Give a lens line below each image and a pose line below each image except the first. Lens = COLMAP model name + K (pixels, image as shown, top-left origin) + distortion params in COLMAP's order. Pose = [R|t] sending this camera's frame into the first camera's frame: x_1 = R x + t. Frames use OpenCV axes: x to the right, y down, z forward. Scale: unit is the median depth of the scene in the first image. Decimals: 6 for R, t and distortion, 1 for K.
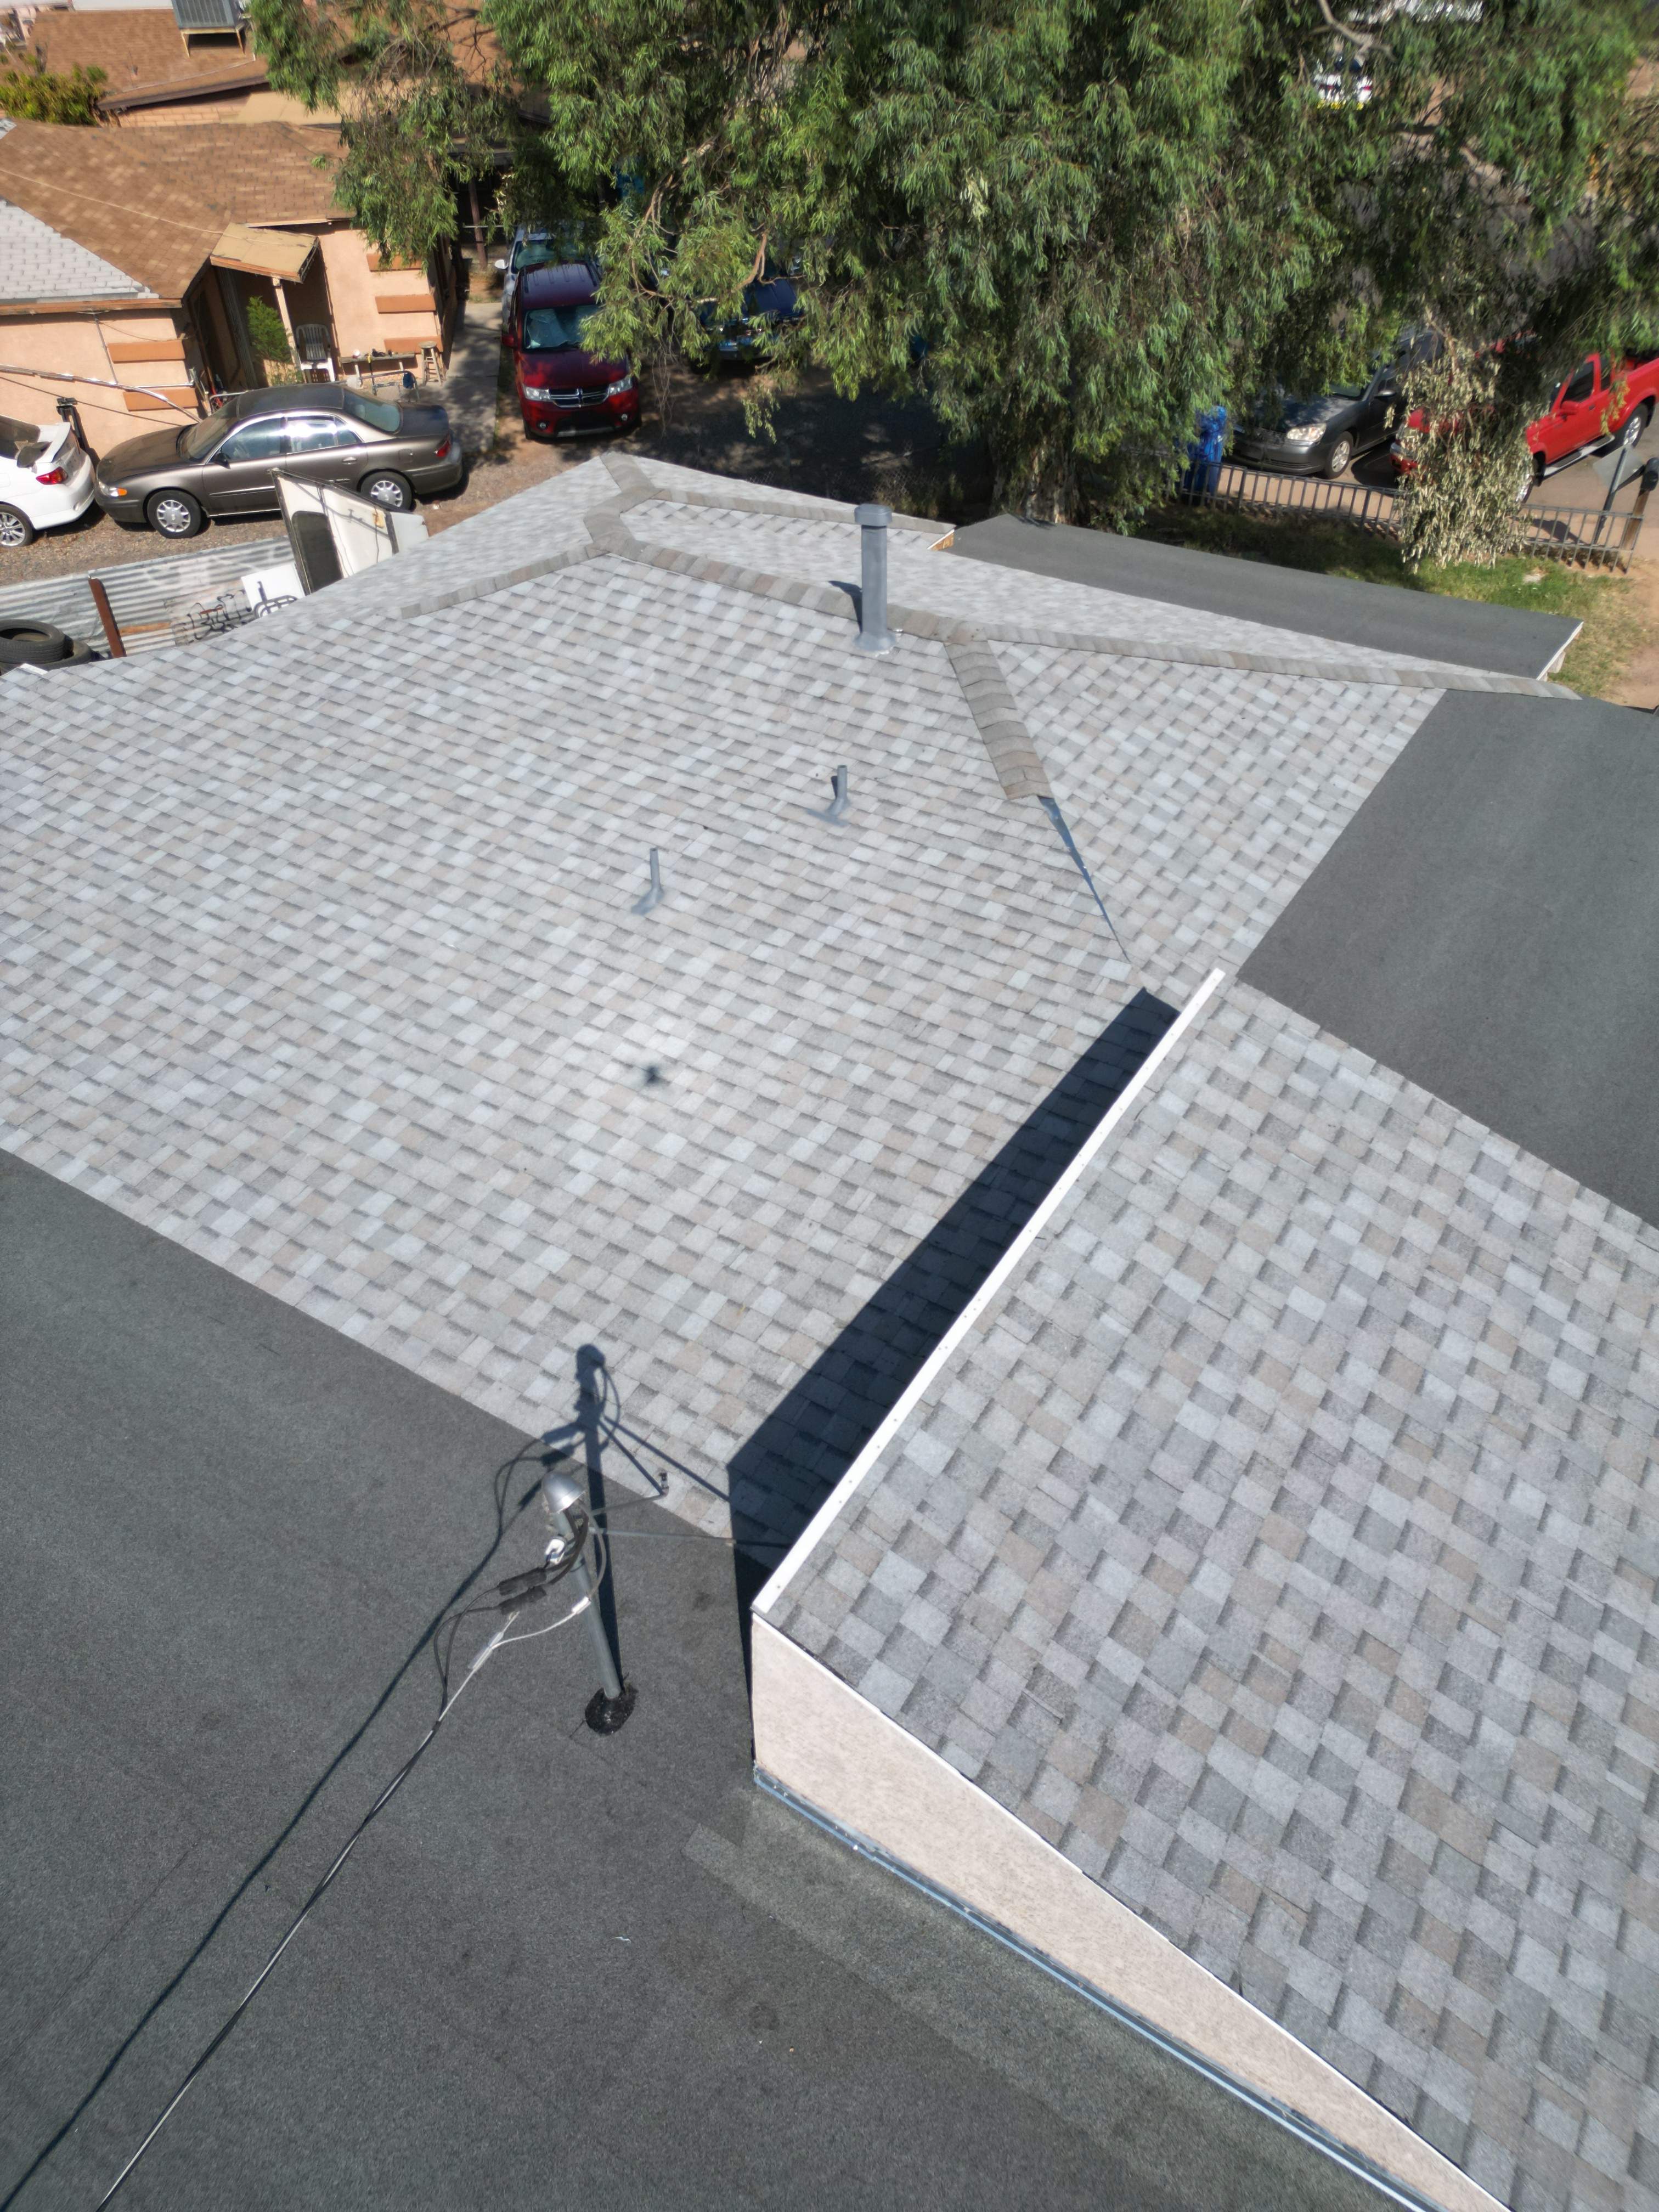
lens RADIAL K [[1571.2, 0, 814.4], [0, 1571.2, 1096.4], [0, 0, 1]] dist [0.049613, -0.052167]
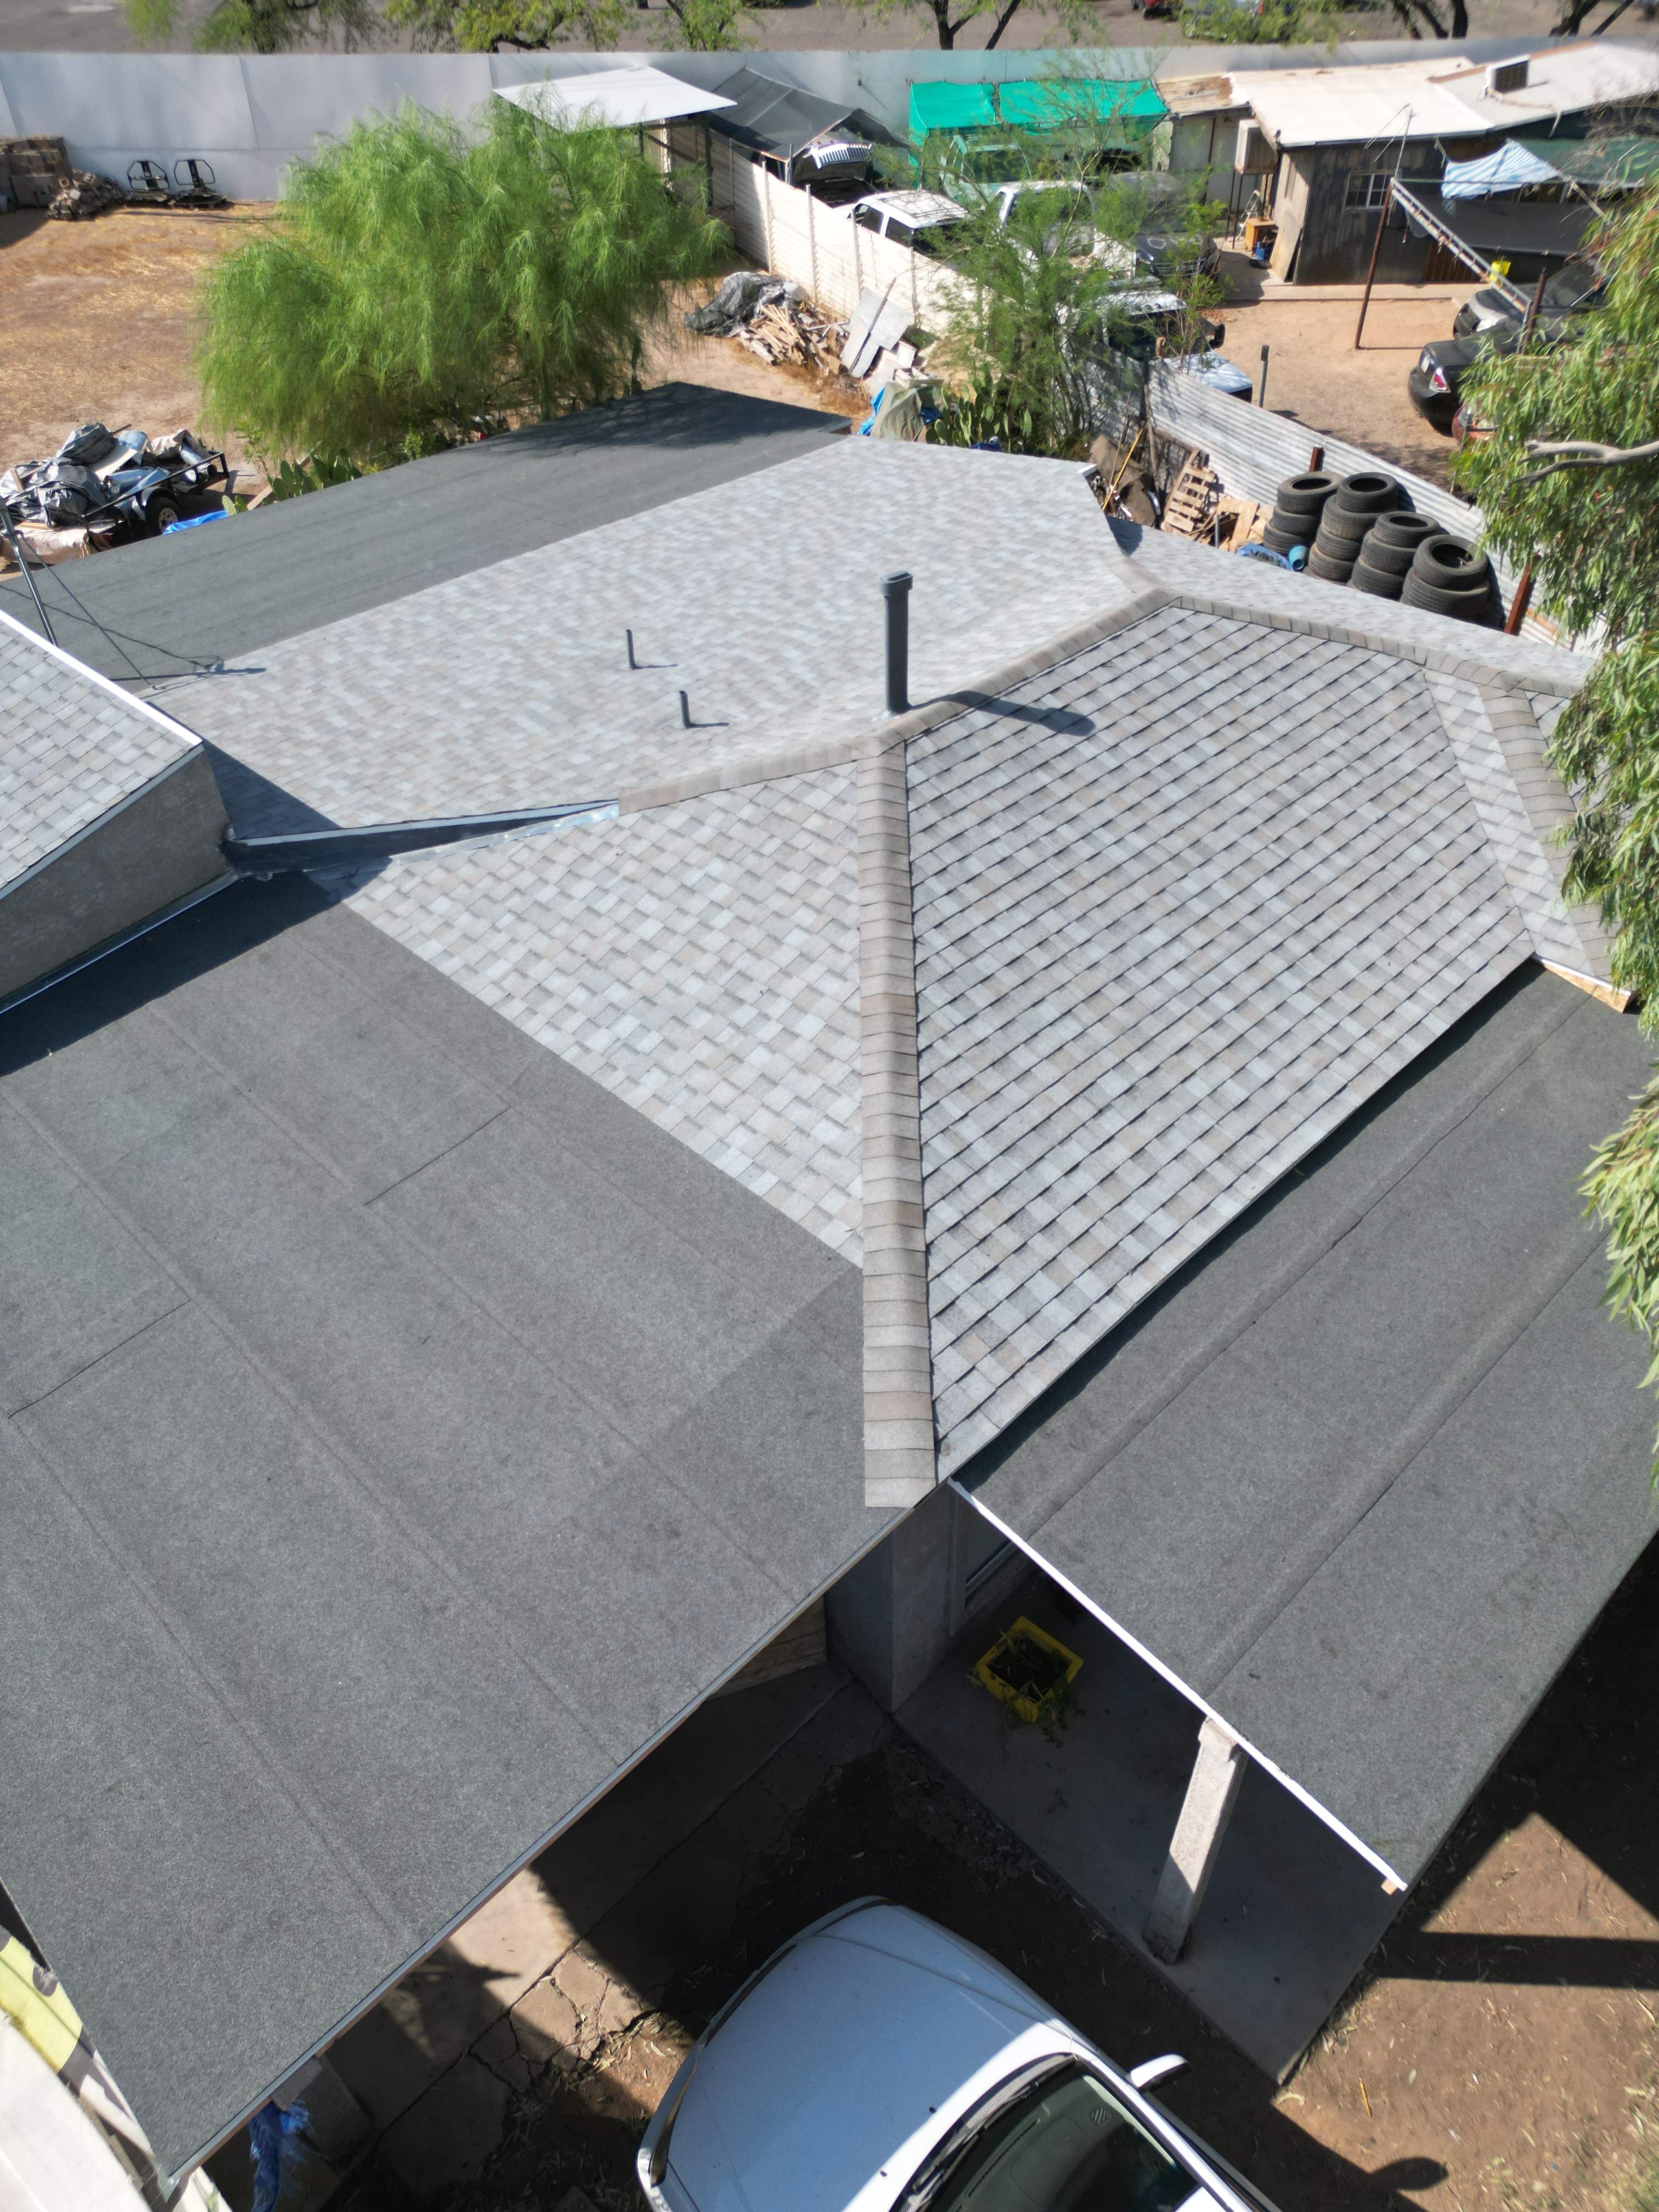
lens RADIAL K [[1563.9, 0, 821.1], [0, 1563.9, 1106.4], [0, 0, 1]] dist [0.065916, -0.074002]
pose [[-0.216780, 0.659133, -0.720104, 0.947233], [-0.608304, 0.485726, 0.627723, -0.787969], [0.763527, 0.574120, 0.295657, 0.865720]]
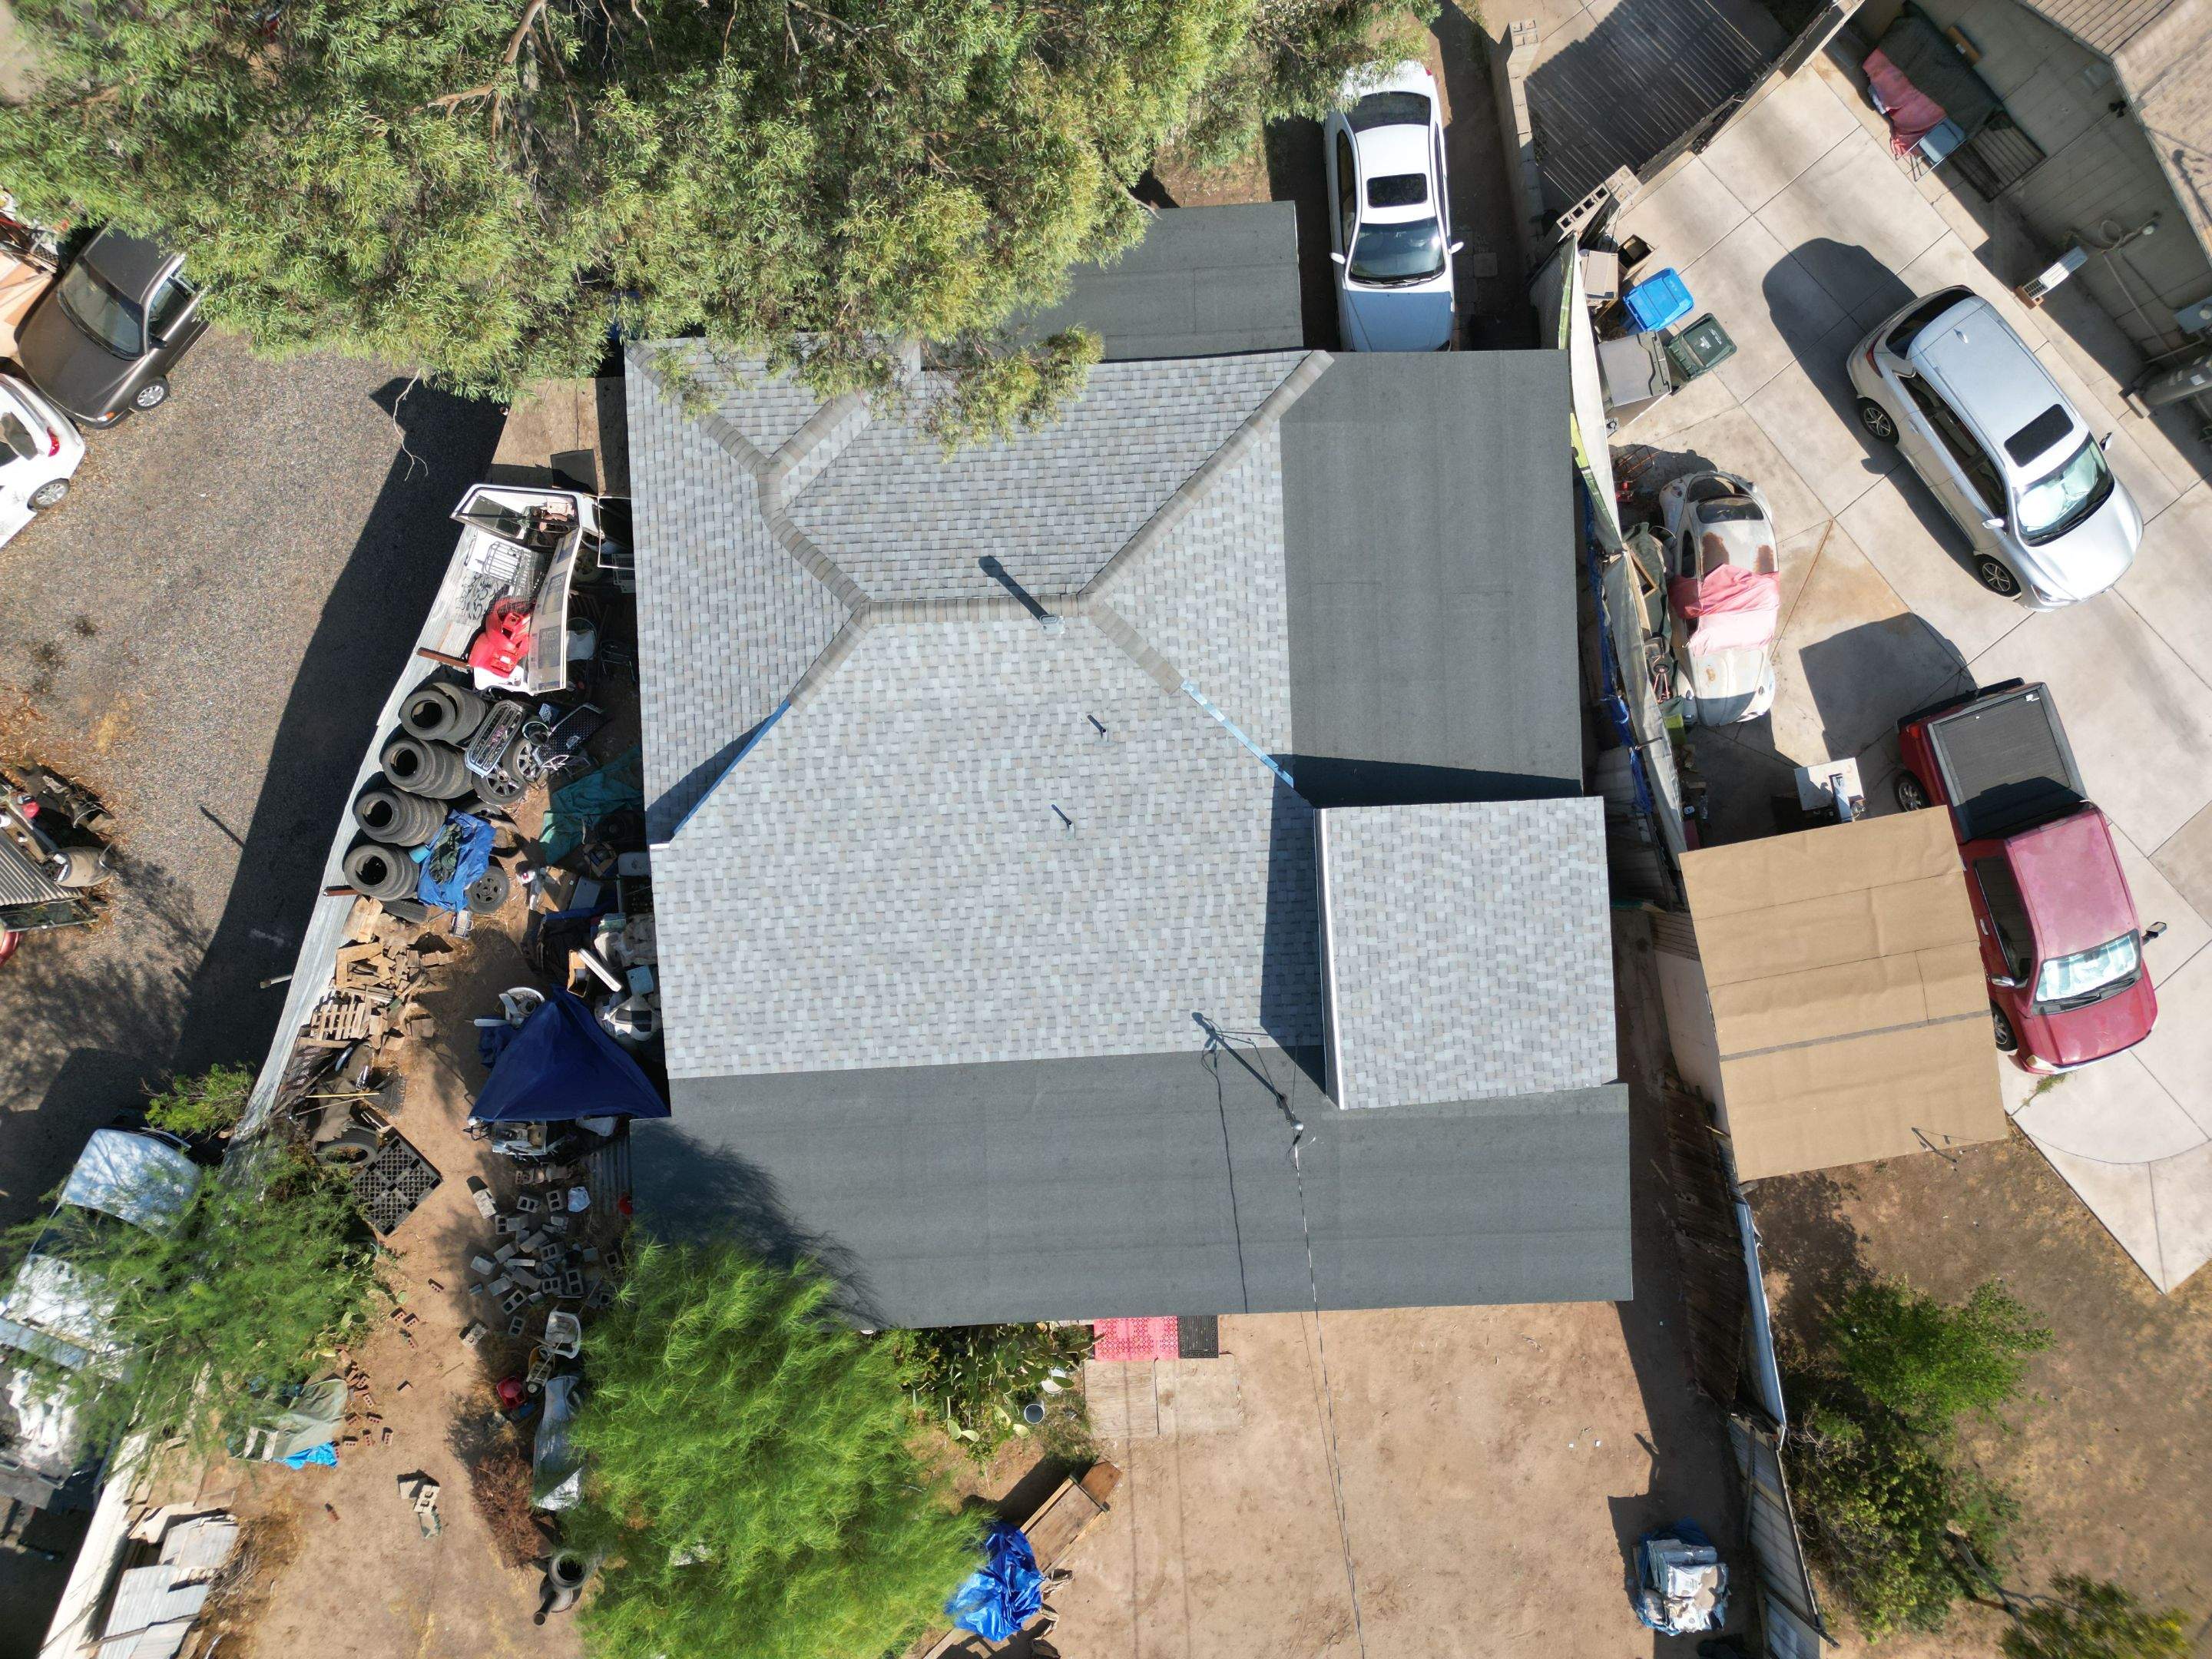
lens RADIAL K [[1600.4, 0, 1097.5], [0, 1600.4, 818.9], [0, 0, 1]] dist [0.006715, -0.007263]
pose [[0.818323, -0.574691, 0.008829, -0.076958], [0.359399, 0.523629, 0.772428, -1.781804], [-0.448531, -0.628922, 0.635041, -0.470795]]
